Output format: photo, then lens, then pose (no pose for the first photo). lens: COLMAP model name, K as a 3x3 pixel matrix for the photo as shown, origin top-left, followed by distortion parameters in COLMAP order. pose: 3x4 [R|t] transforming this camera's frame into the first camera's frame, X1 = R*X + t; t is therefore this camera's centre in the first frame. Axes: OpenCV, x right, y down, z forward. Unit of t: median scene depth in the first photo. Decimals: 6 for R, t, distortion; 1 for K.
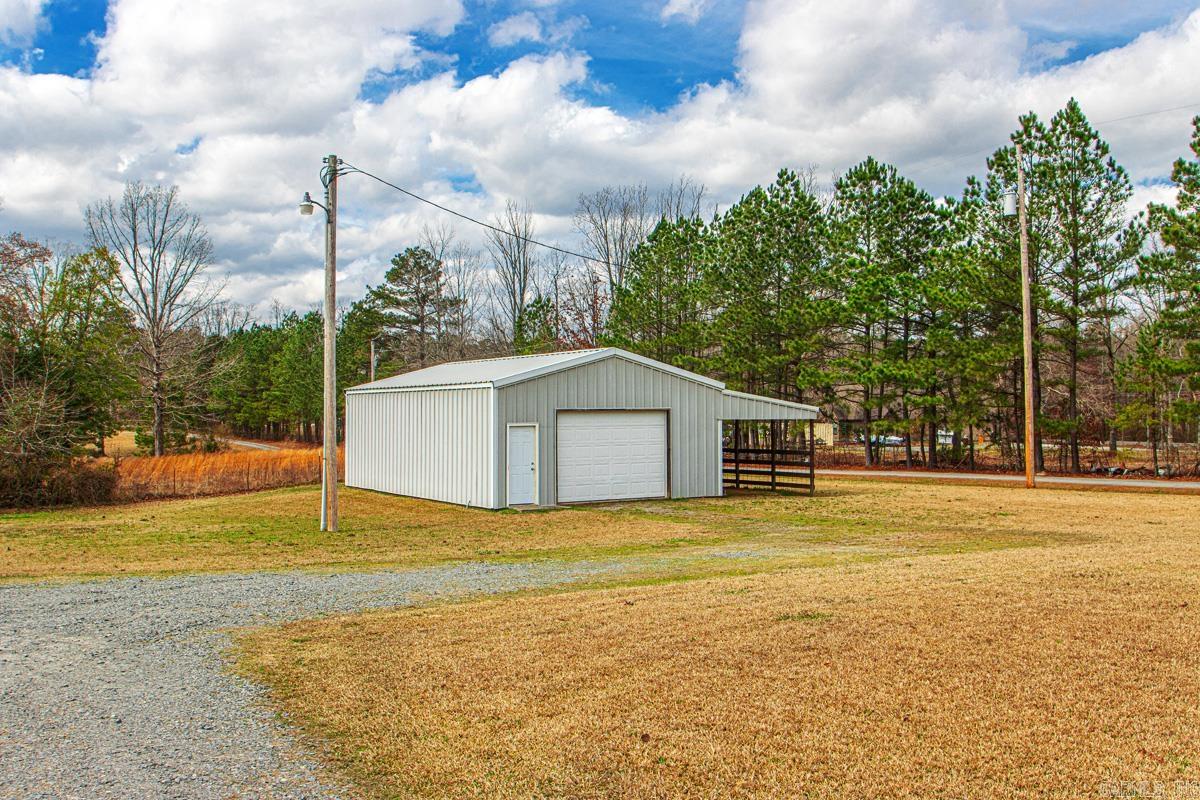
lens RADIAL K [[1185.0, 0, 597.0], [0, 1185.0, 389.0], [0, 0, 1]] dist [-0.051837, 0.000000]
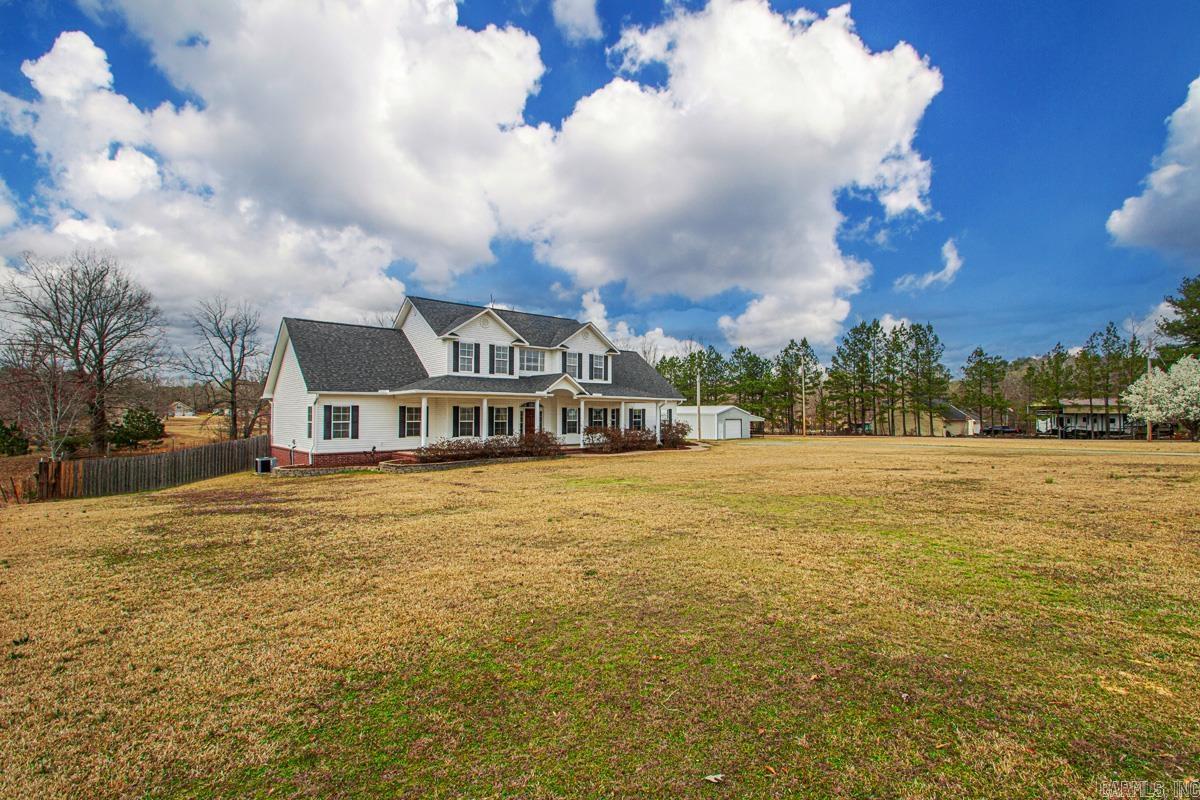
lens RADIAL K [[560.8, 0, 603.2], [0, 560.8, 403.9], [0, 0, 1]] dist [0.004338, -0.009994]
pose [[0.985813, 0.010677, 0.167505, -0.630892], [-0.010582, 0.999943, -0.001457, -0.024891], [-0.167511, -0.000336, 0.985870, -0.797509]]
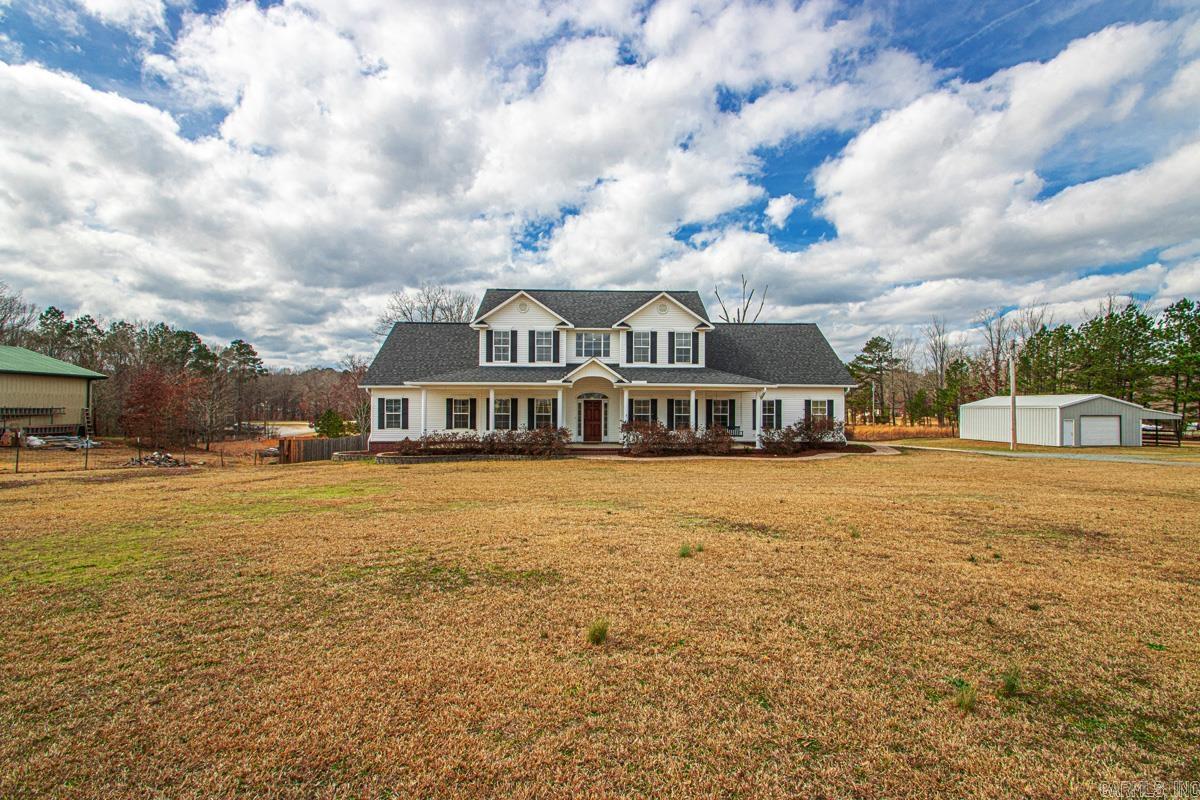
lens RADIAL K [[560.8, 0, 601.4], [0, 560.8, 405.2], [0, 0, 1]] dist [0.004338, -0.009994]
pose [[0.870691, 0.007623, -0.491771, -0.283752], [0.000461, 0.999867, 0.016315, -0.023394], [0.491829, -0.014432, 0.870572, -0.613450]]
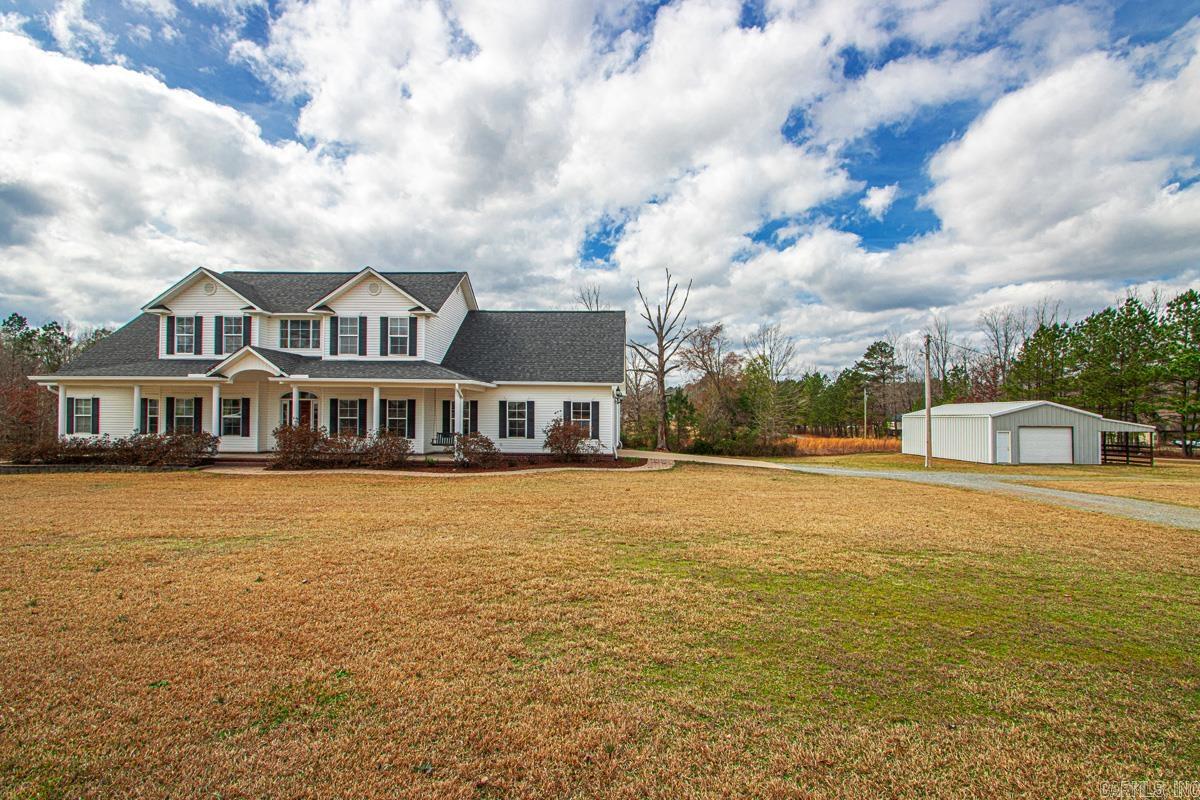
lens RADIAL K [[560.8, 0, 584.6], [0, 560.8, 404.6], [0, 0, 1]] dist [0.004338, -0.009994]
pose [[0.826542, 0.002429, -0.562870, -0.089517], [-0.004411, 0.999988, -0.002161, -0.015160], [0.562858, 0.004269, 0.826543, -0.353935]]
